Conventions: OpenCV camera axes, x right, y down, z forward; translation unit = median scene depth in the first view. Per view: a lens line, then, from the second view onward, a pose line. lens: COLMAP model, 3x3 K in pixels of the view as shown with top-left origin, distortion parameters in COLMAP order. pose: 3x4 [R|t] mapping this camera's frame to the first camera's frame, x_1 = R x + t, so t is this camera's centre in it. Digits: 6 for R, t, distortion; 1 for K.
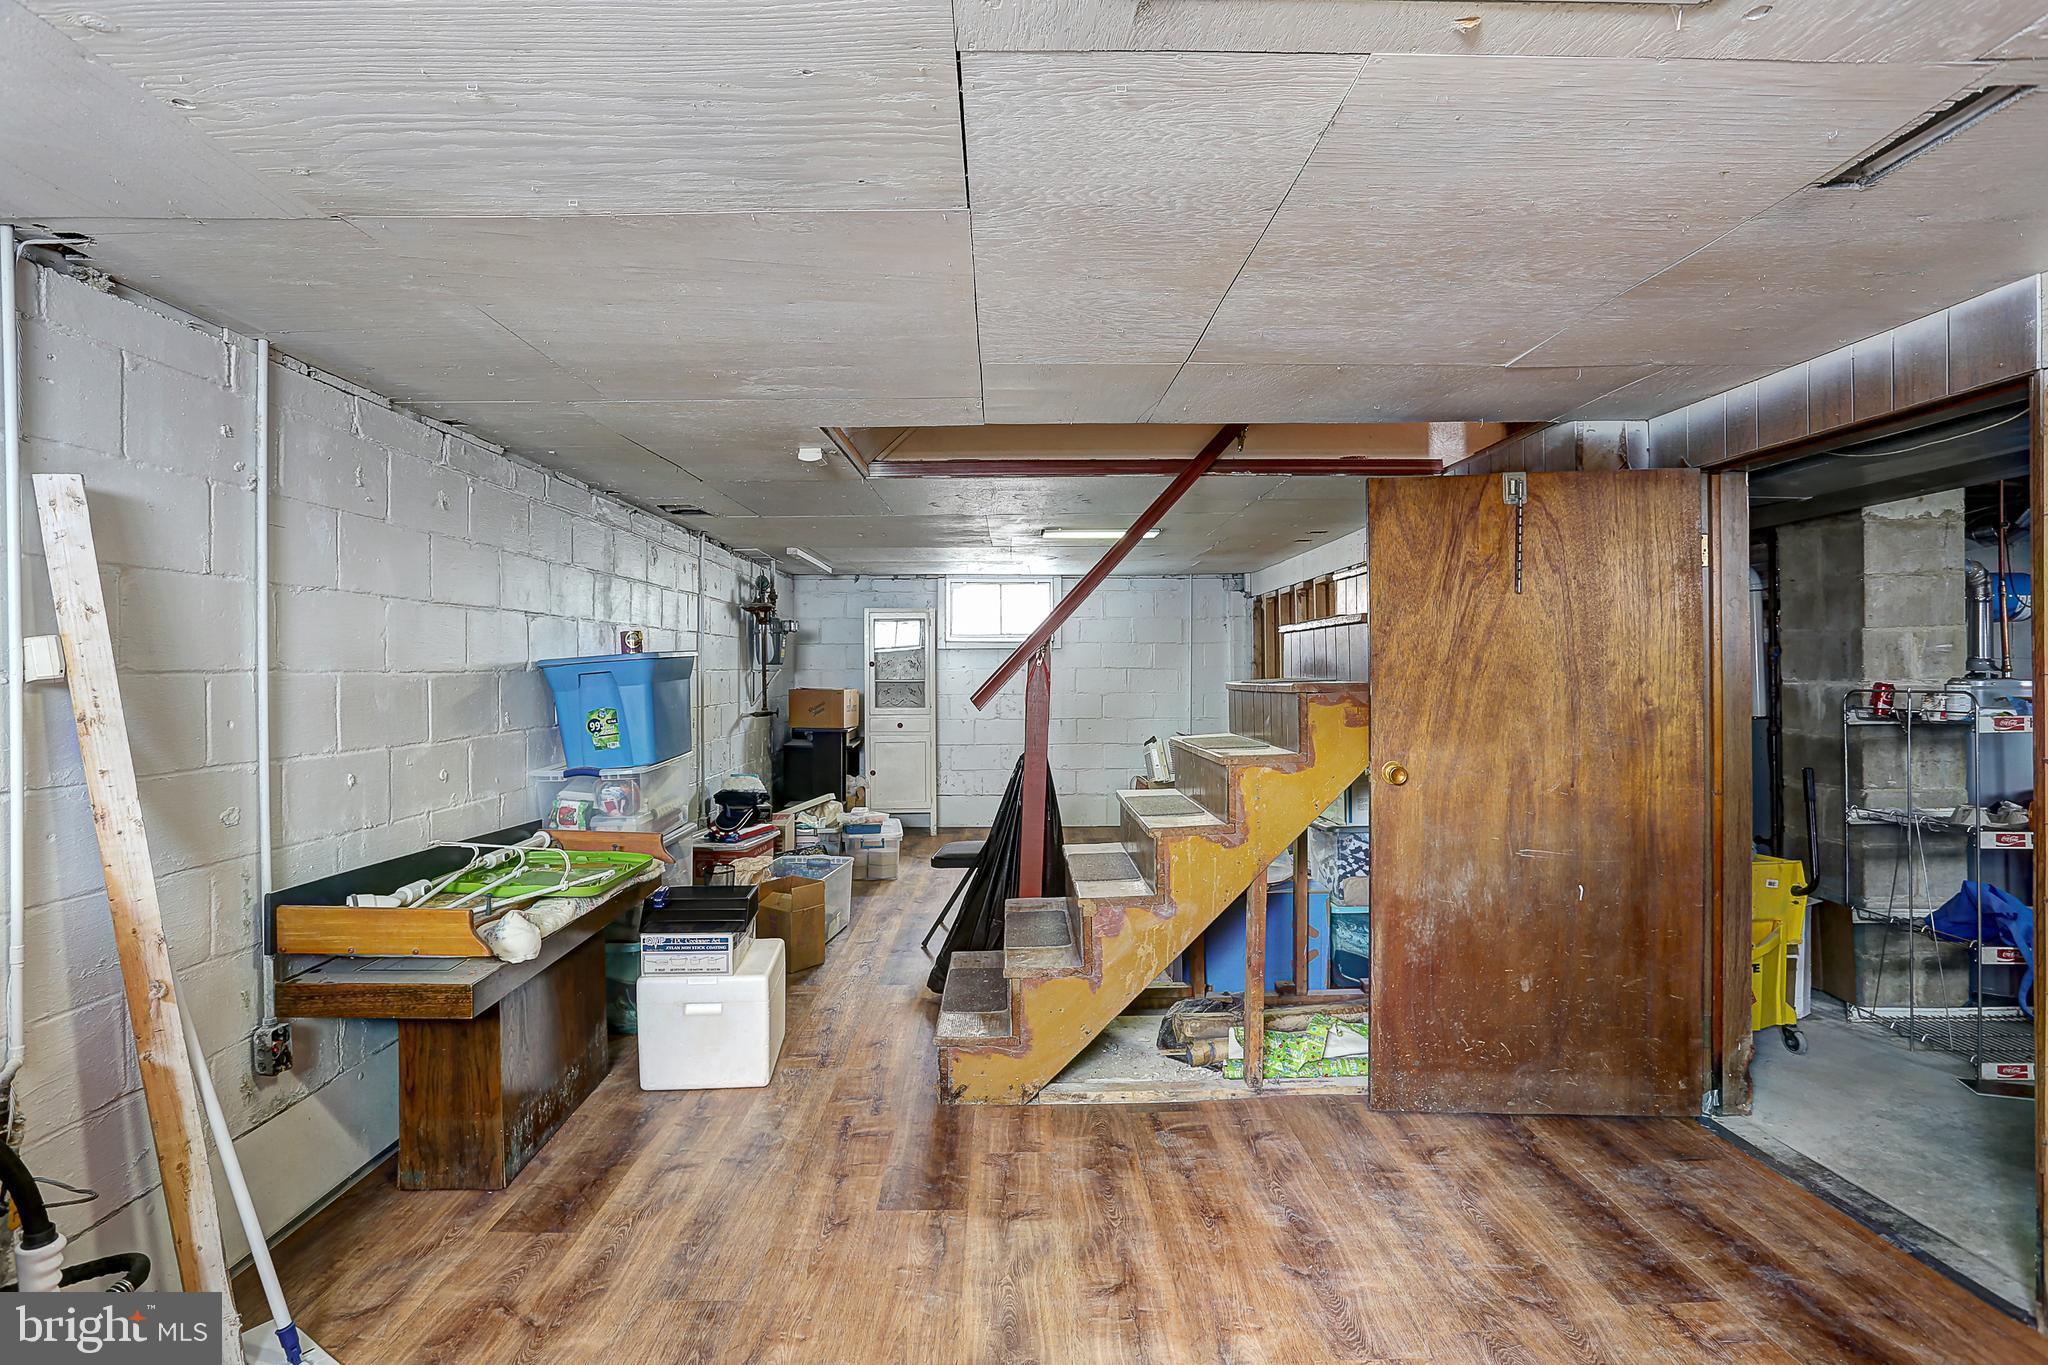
lens RADIAL K [[1017.2, 0, 1025.8], [0, 1017.2, 664.6], [0, 0, 1]] dist [-0.076996, 0.035010]
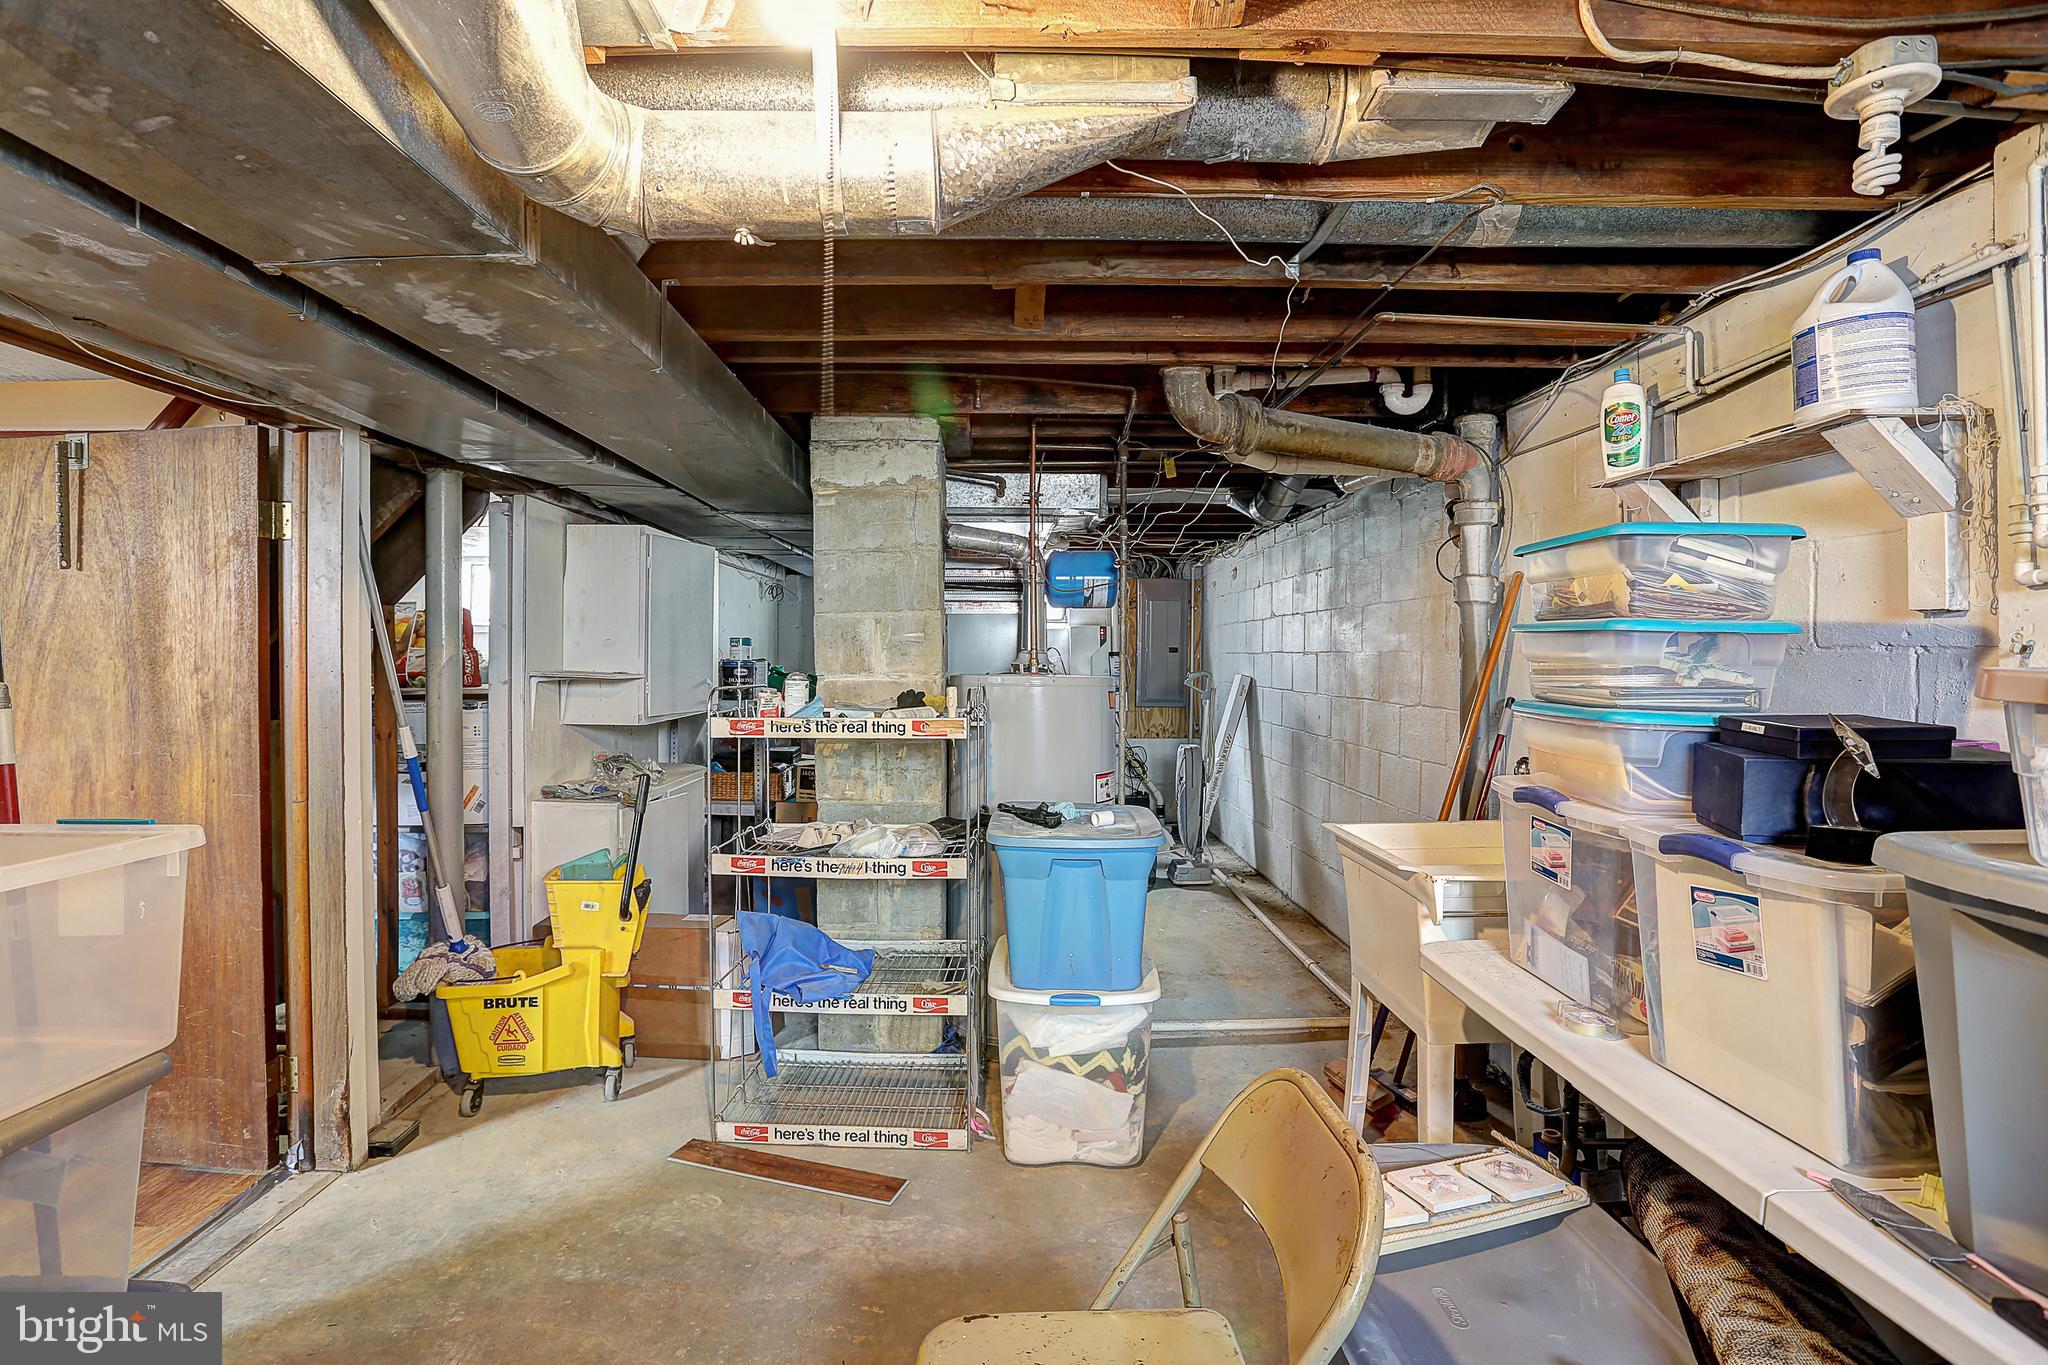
lens RADIAL K [[1017.2, 0, 1025.8], [0, 1017.2, 664.6], [0, 0, 1]] dist [-0.076996, 0.035010]
pose [[0.999919, 0.009309, -0.008684, 1.344518], [-0.009205, 0.999886, 0.011958, -0.005653], [0.008794, -0.011877, 0.999891, 0.141851]]
